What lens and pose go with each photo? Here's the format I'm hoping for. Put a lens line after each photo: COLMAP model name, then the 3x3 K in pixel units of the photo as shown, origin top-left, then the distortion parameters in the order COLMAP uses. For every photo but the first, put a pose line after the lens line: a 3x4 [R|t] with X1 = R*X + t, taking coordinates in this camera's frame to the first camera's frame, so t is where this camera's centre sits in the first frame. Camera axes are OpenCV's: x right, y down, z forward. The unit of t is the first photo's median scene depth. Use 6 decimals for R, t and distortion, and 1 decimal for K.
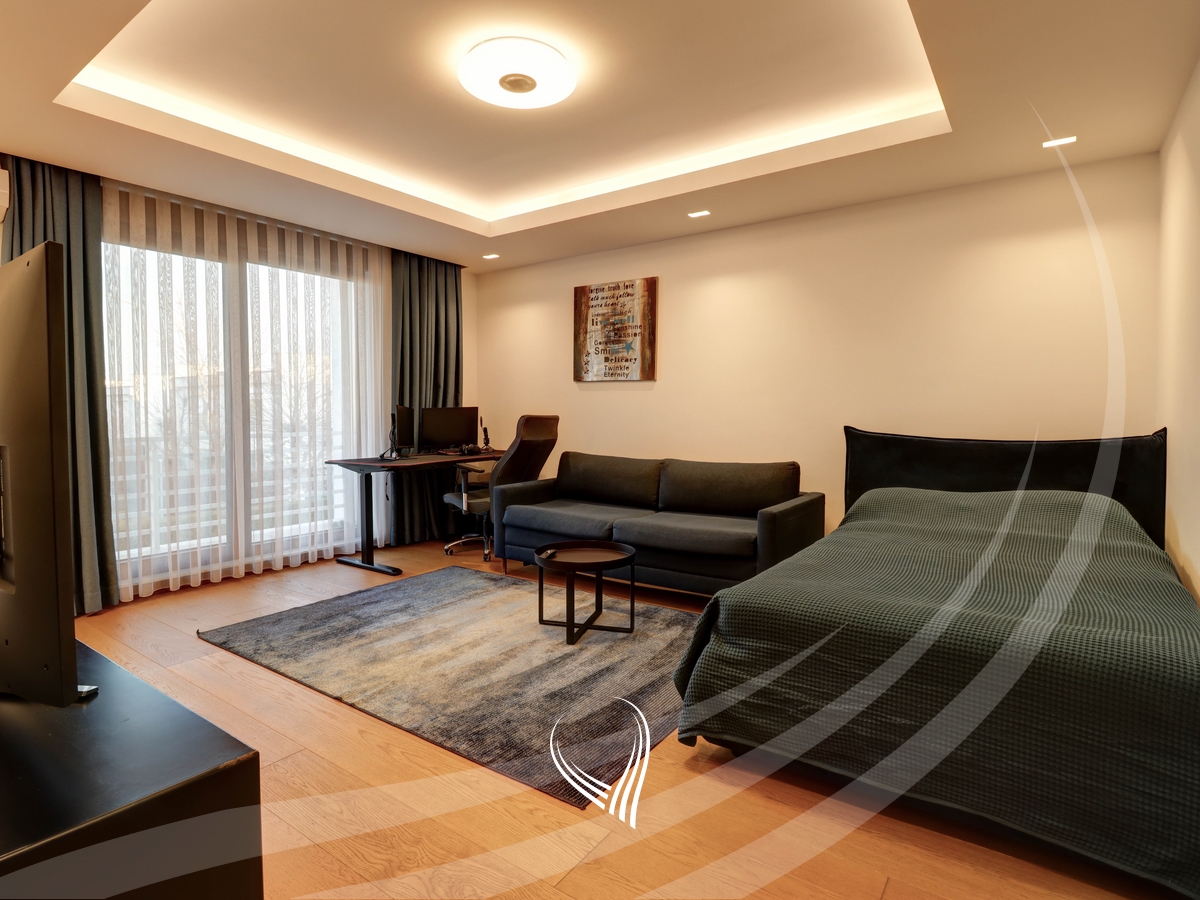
lens RADIAL K [[628.3, 0, 607.0], [0, 628.3, 446.7], [0, 0, 1]] dist [-0.007490, -0.008035]
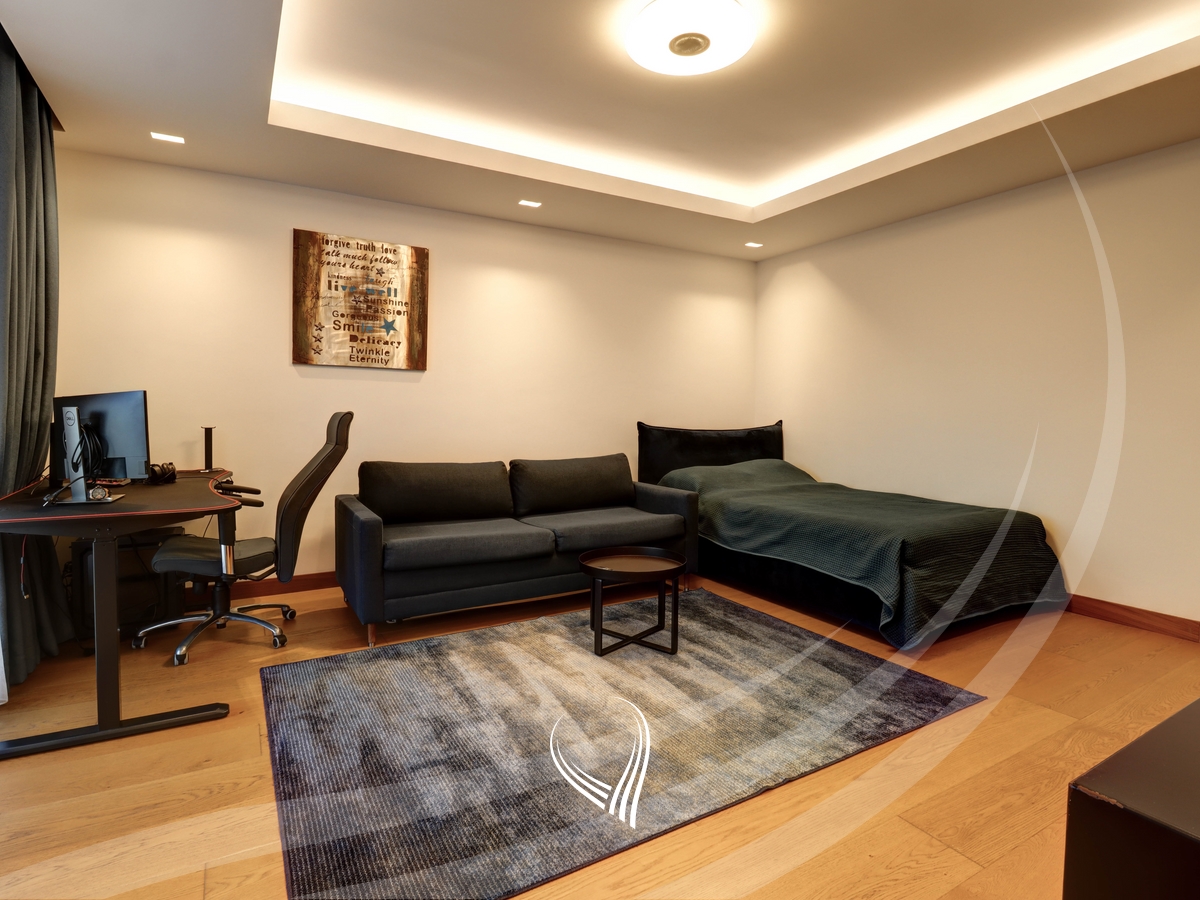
lens RADIAL K [[628.3, 0, 602.4], [0, 628.3, 442.9], [0, 0, 1]] dist [-0.007490, -0.008035]
pose [[0.415141, -0.041991, 0.908787, -0.579920], [0.041614, 0.998765, 0.027139, -0.021069], [-0.908805, 0.026552, 0.416376, 0.422330]]
